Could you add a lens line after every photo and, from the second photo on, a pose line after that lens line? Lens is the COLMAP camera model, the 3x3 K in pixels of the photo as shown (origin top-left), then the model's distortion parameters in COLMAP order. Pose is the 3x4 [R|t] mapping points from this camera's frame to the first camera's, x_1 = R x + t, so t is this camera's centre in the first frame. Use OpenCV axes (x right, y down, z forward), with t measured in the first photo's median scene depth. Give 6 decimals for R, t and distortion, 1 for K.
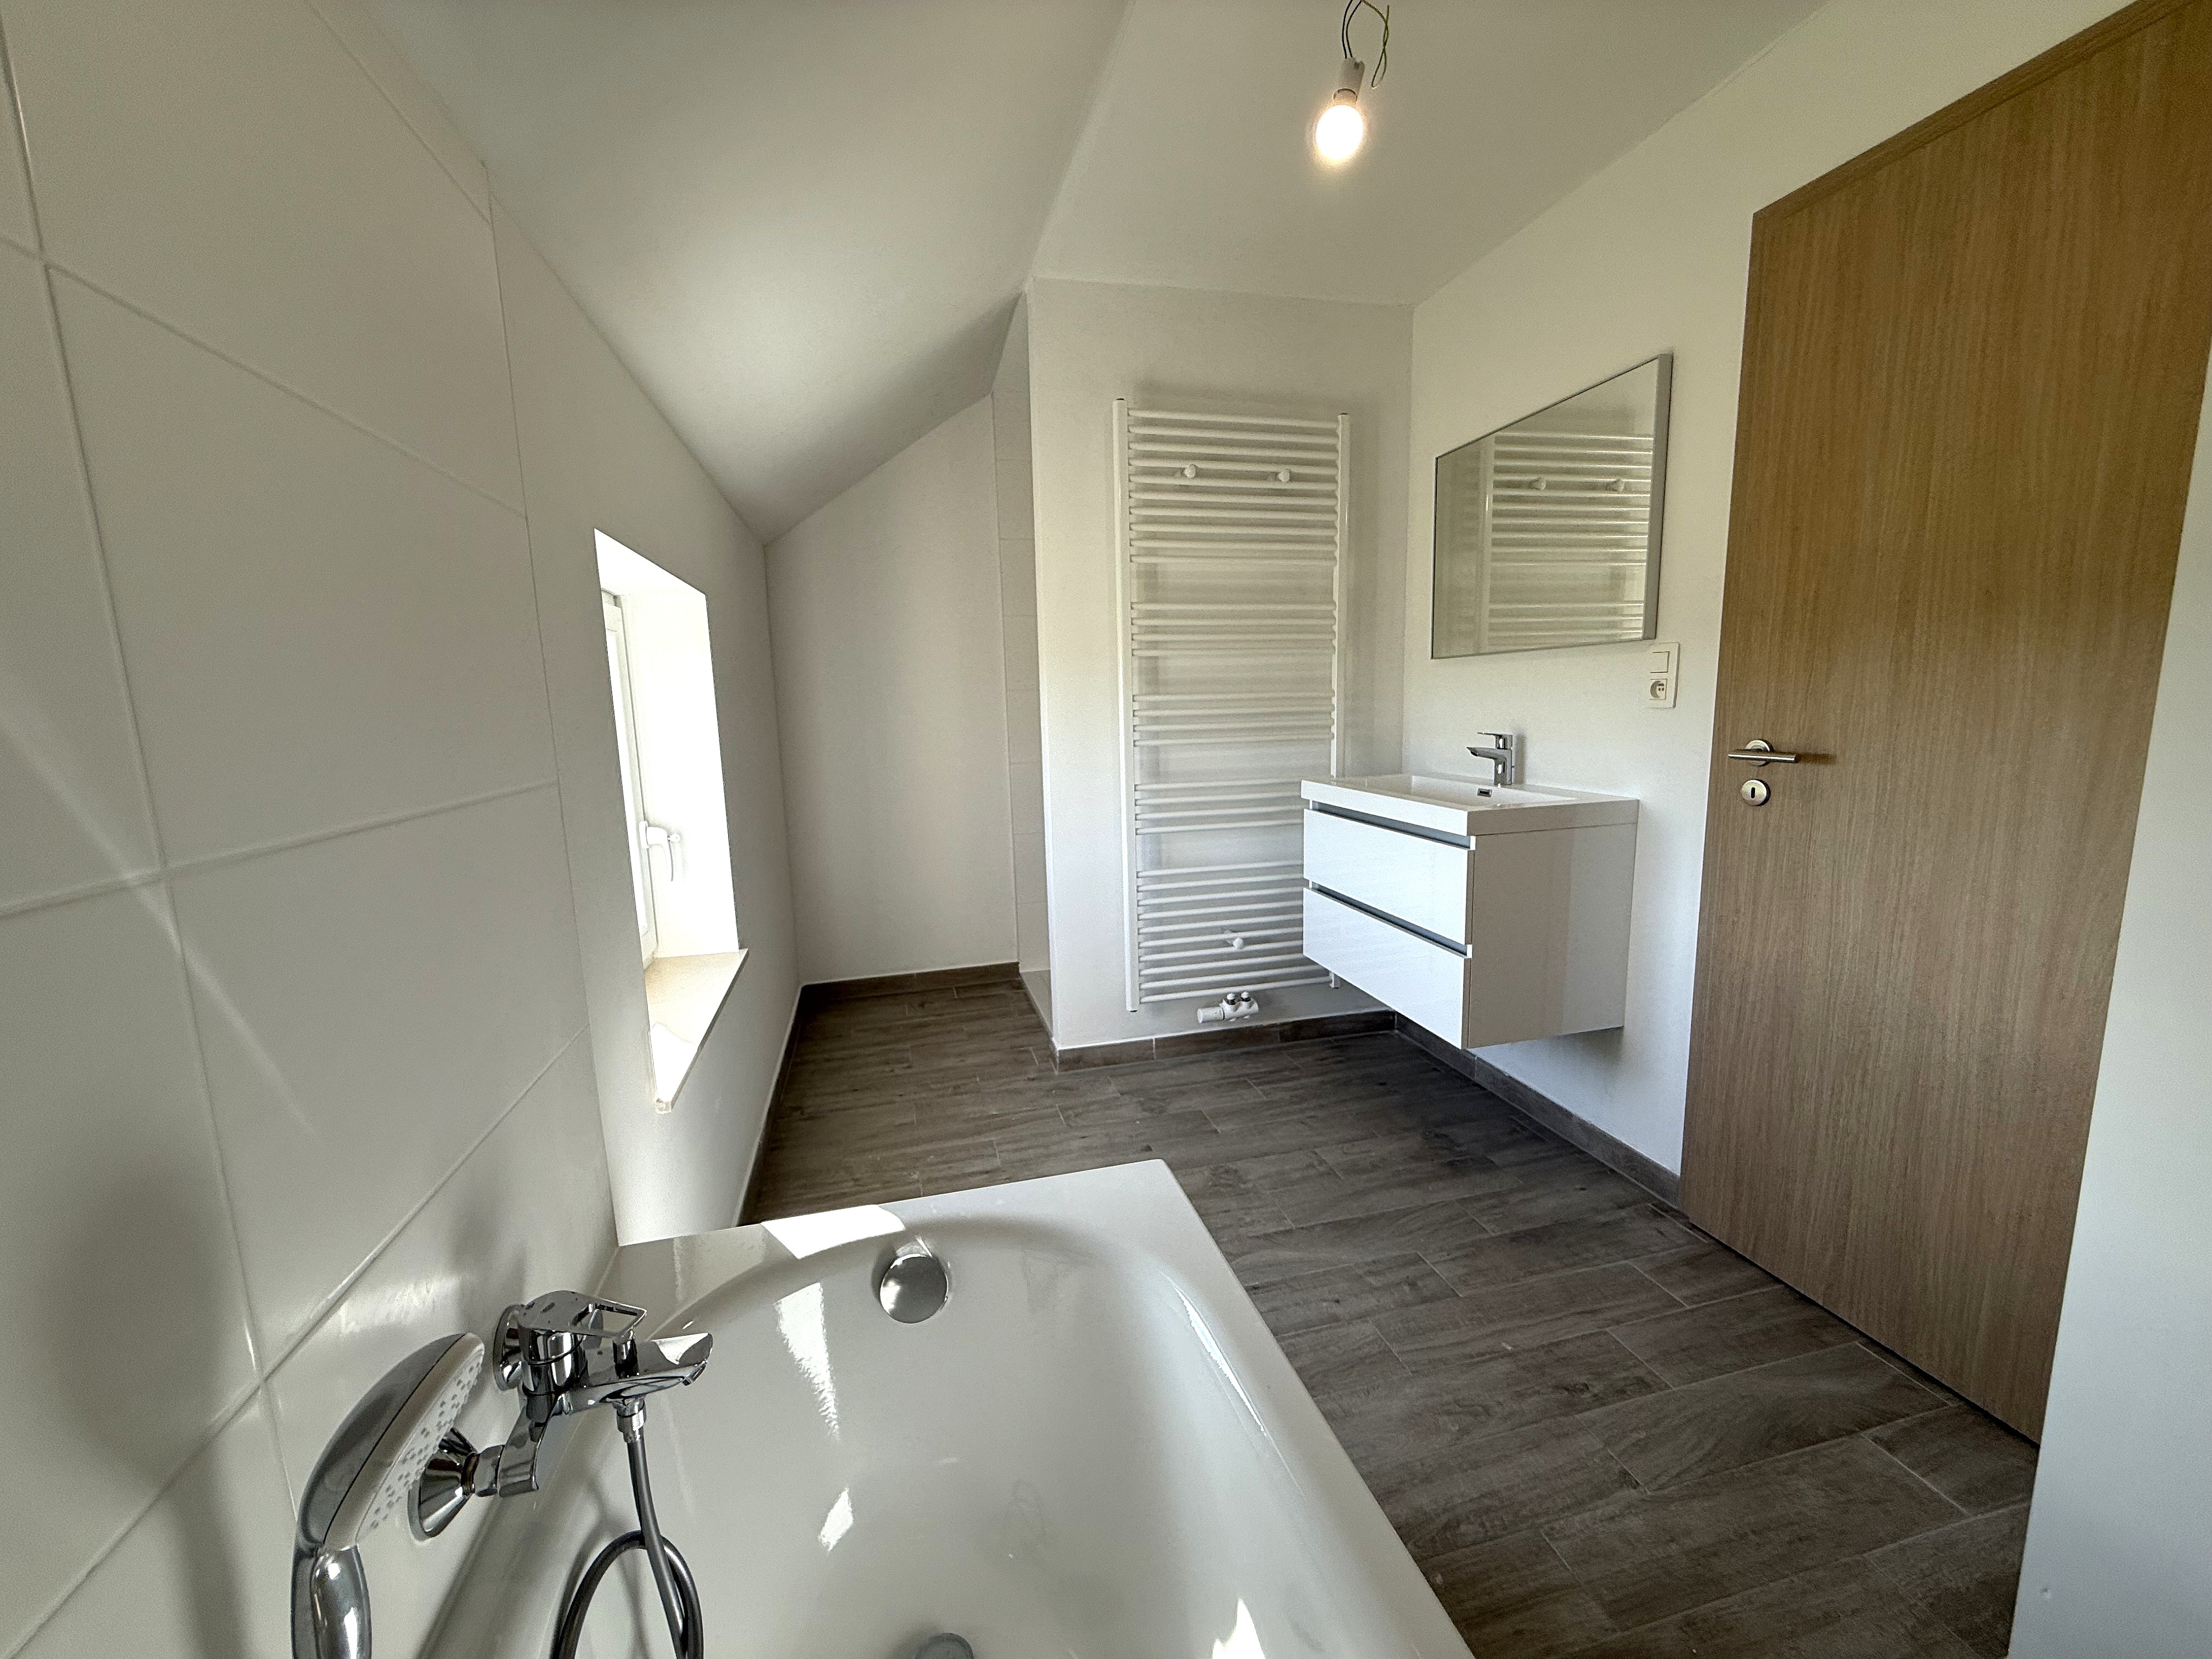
lens RADIAL K [[877.5, 0, 1101.4], [0, 877.5, 830.5], [0, 0, 1]] dist [0.000357, -0.000010]
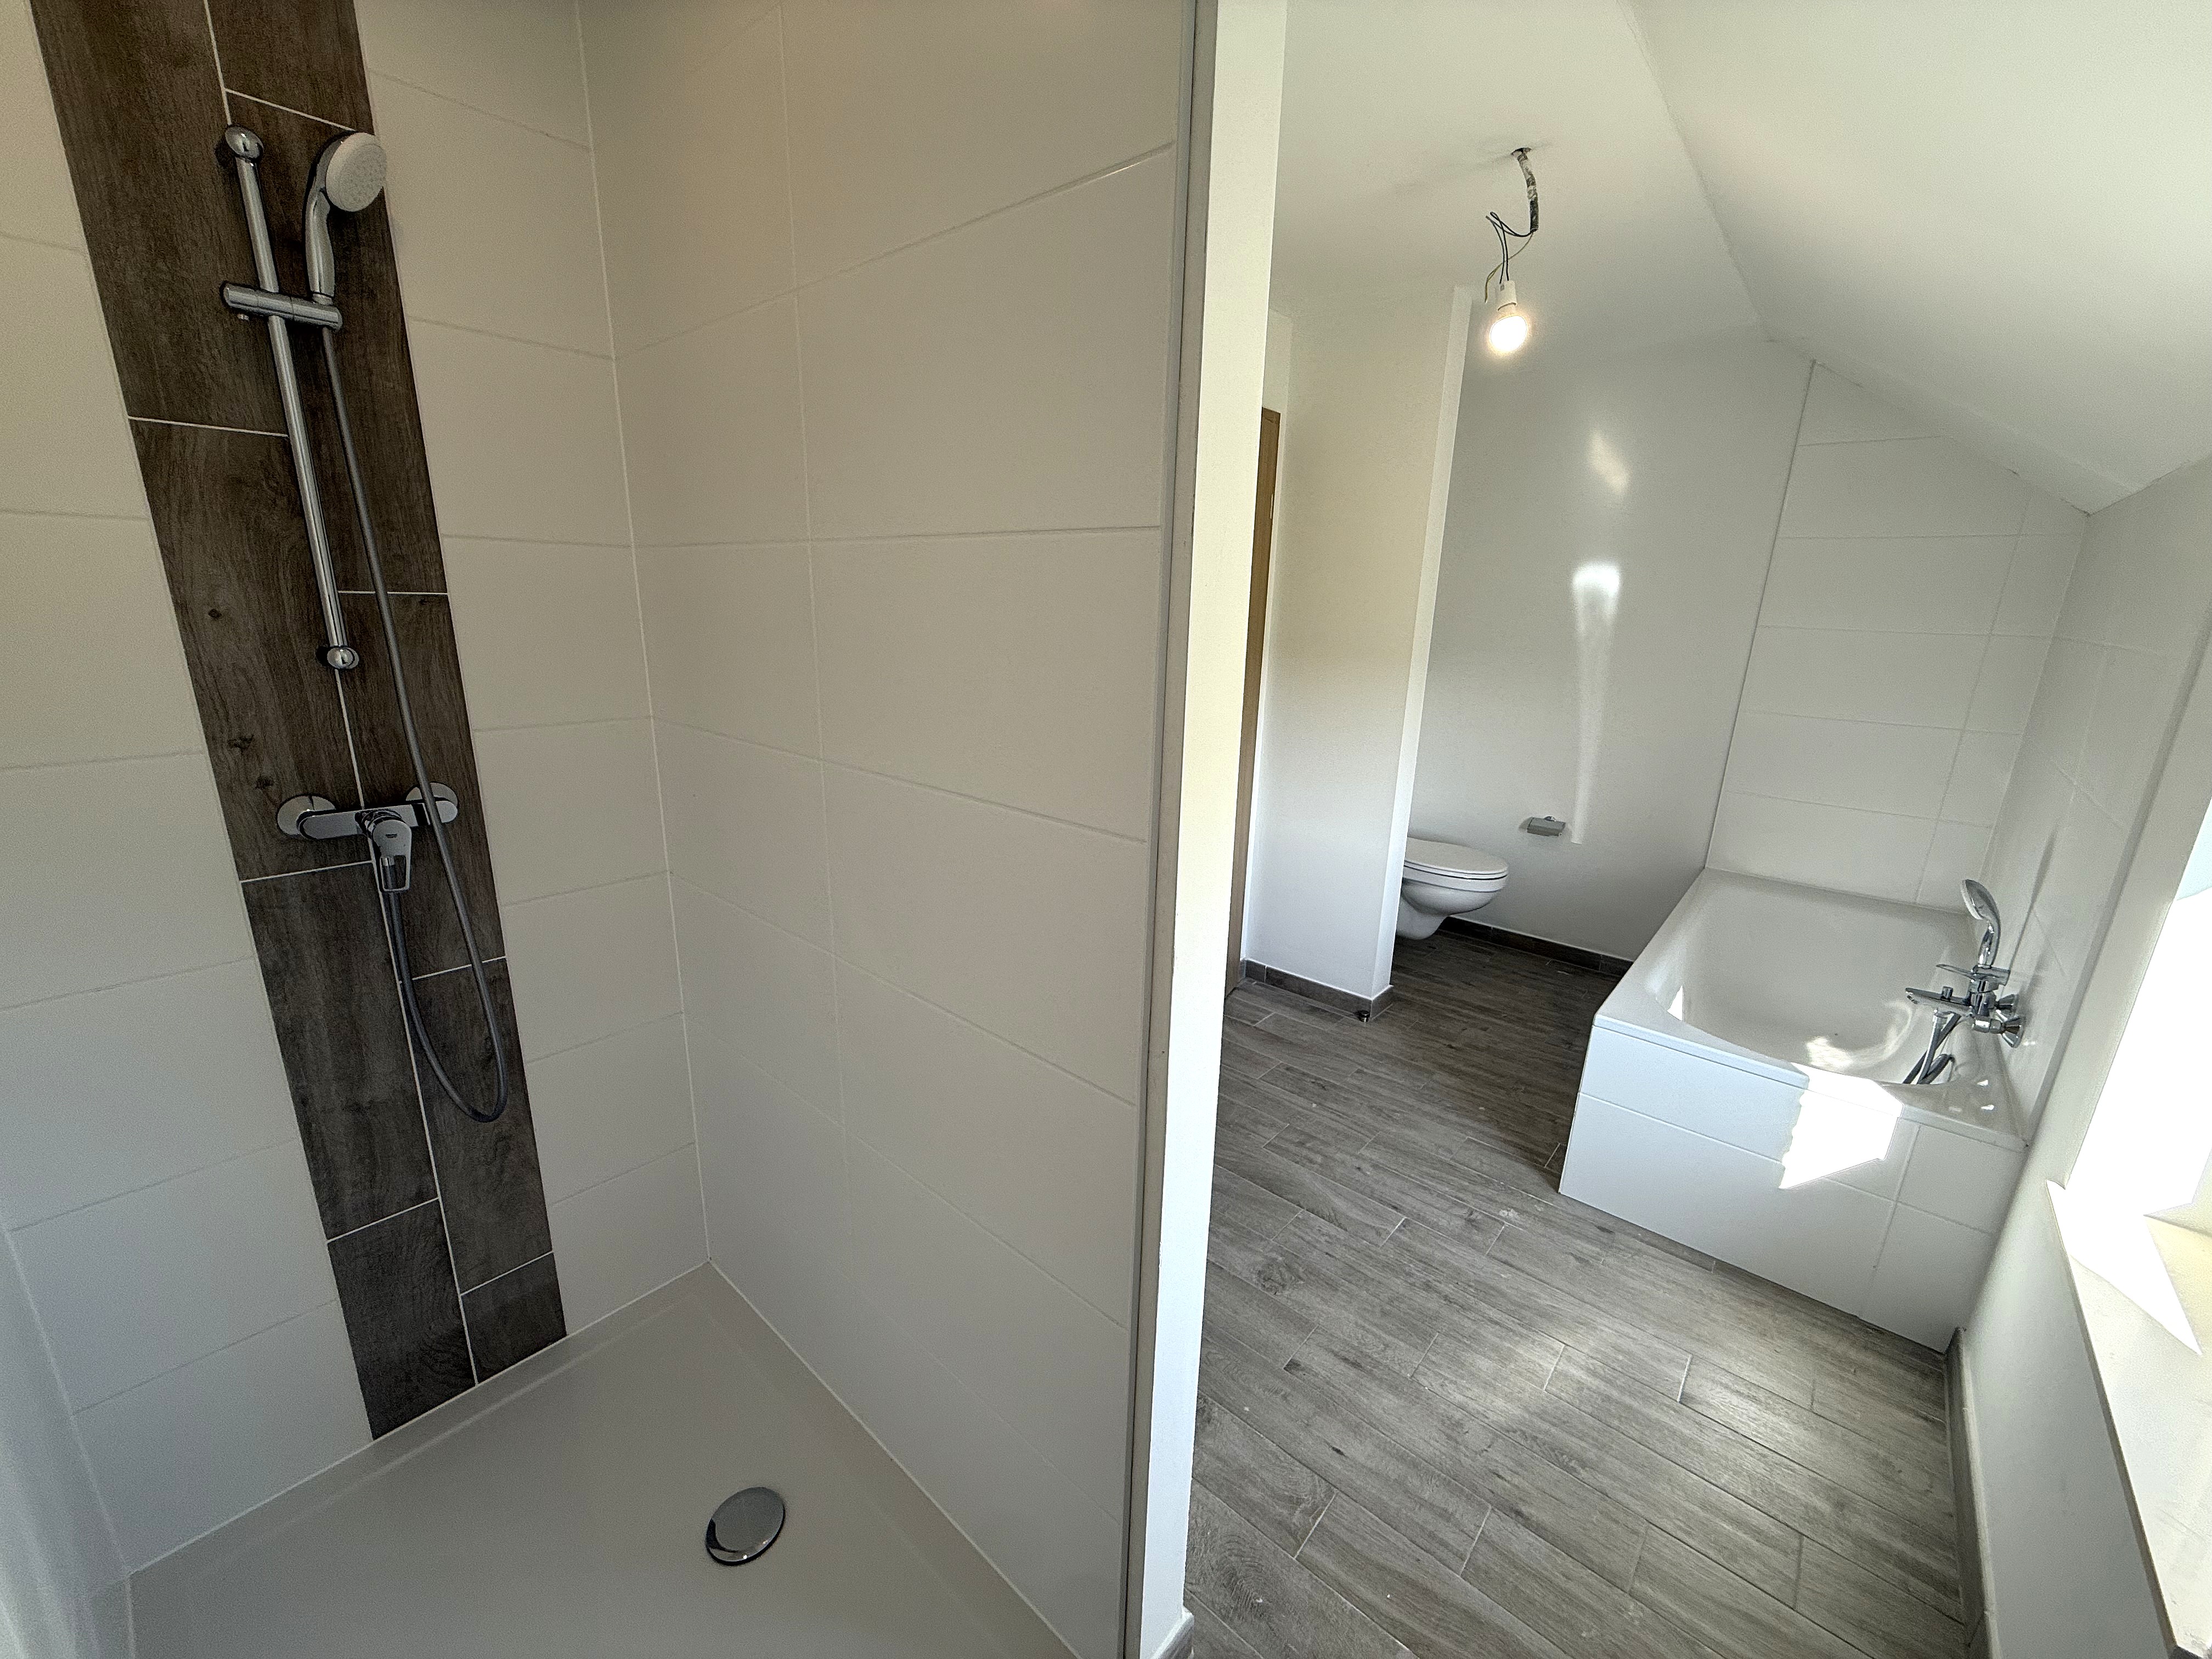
lens RADIAL K [[877.5, 0, 1101.4], [0, 877.5, 830.5], [0, 0, 1]] dist [0.000357, -0.000010]
pose [[-0.570227, -0.196410, 0.797662, -0.362799], [0.116624, 0.941807, 0.315274, -0.322850], [-0.813167, 0.272804, -0.514138, 1.402246]]
